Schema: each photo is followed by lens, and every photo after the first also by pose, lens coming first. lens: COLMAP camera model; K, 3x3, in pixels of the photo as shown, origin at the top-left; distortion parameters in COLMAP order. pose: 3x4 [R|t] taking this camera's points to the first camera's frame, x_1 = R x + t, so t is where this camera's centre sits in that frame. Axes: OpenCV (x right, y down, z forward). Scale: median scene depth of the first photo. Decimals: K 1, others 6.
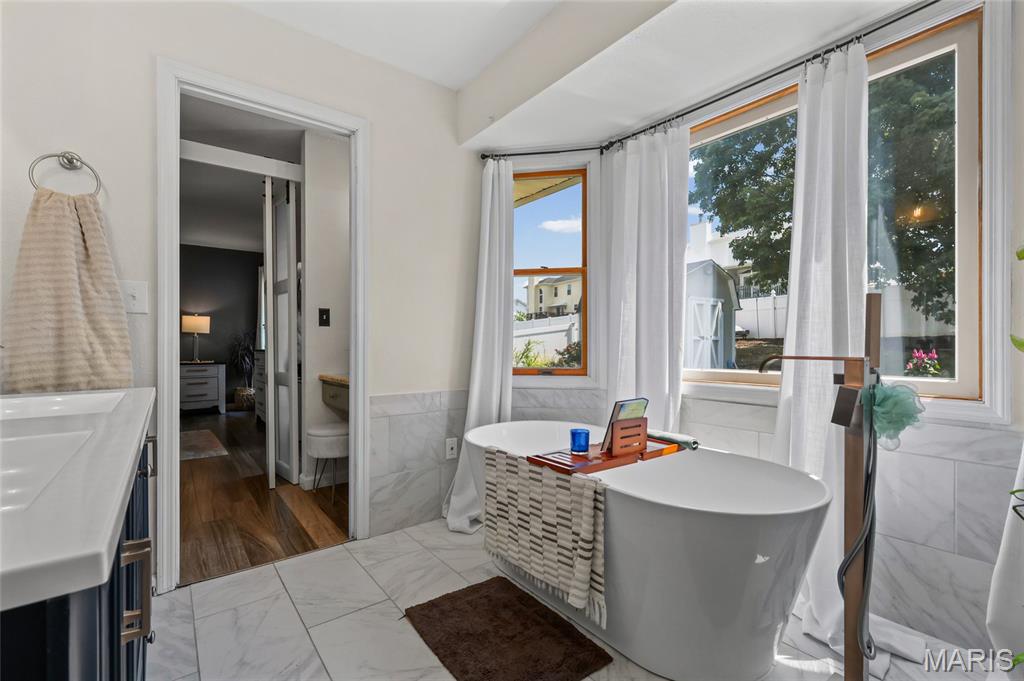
lens RADIAL K [[451.7, 0, 512.5], [0, 451.7, 348.8], [0, 0, 1]] dist [0.002585, -0.000154]
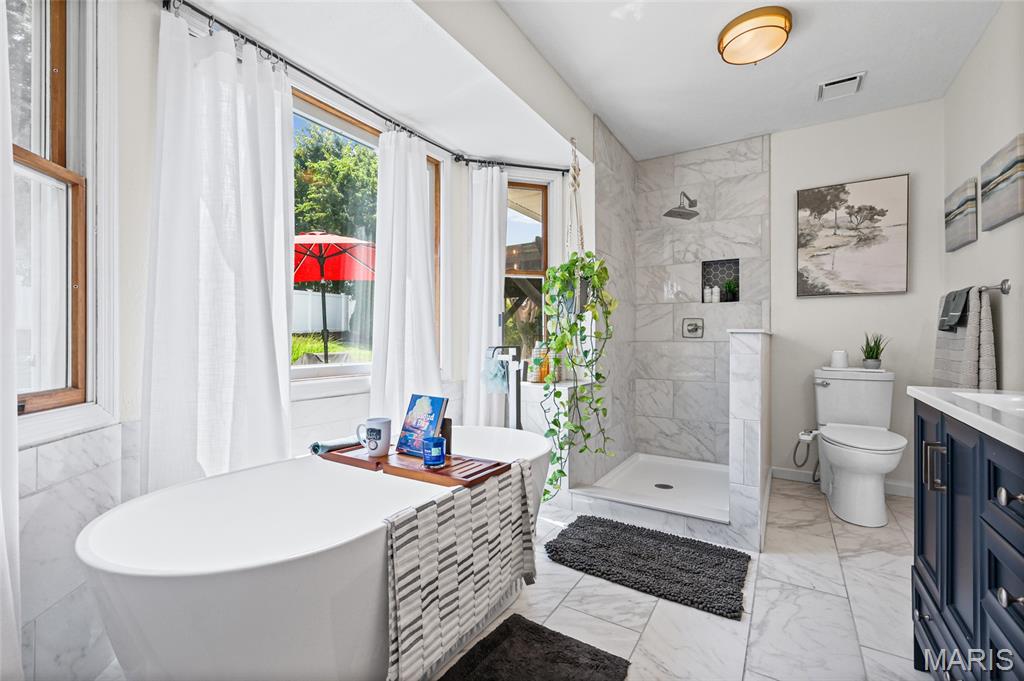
lens RADIAL K [[451.7, 0, 508.0], [0, 451.7, 335.2], [0, 0, 1]] dist [0.002585, -0.000154]
pose [[-0.339076, -0.000307, 0.940759, -0.712190], [0.003138, 0.999994, 0.001458, -0.016912], [-0.940754, 0.003447, -0.339073, 1.176680]]
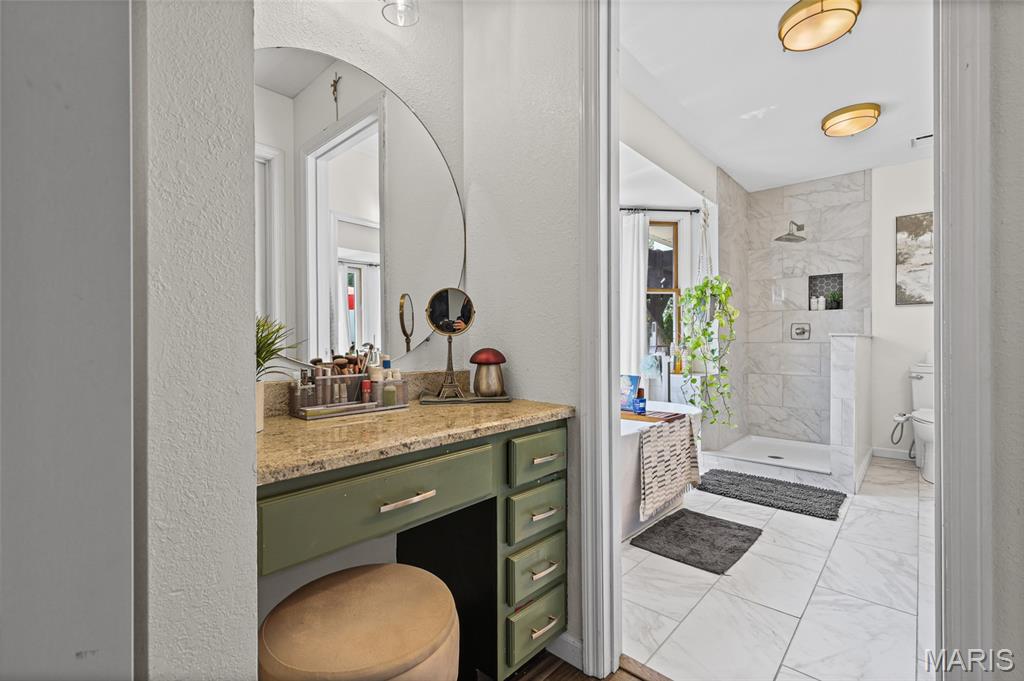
lens RADIAL K [[451.7, 0, 516.1], [0, 451.7, 338.3], [0, 0, 1]] dist [0.002585, -0.000154]
pose [[-0.175978, -0.003033, 0.984389, -1.258738], [0.005143, 0.999979, 0.004001, -0.024399], [-0.984381, 0.005767, -0.175959, 1.687457]]
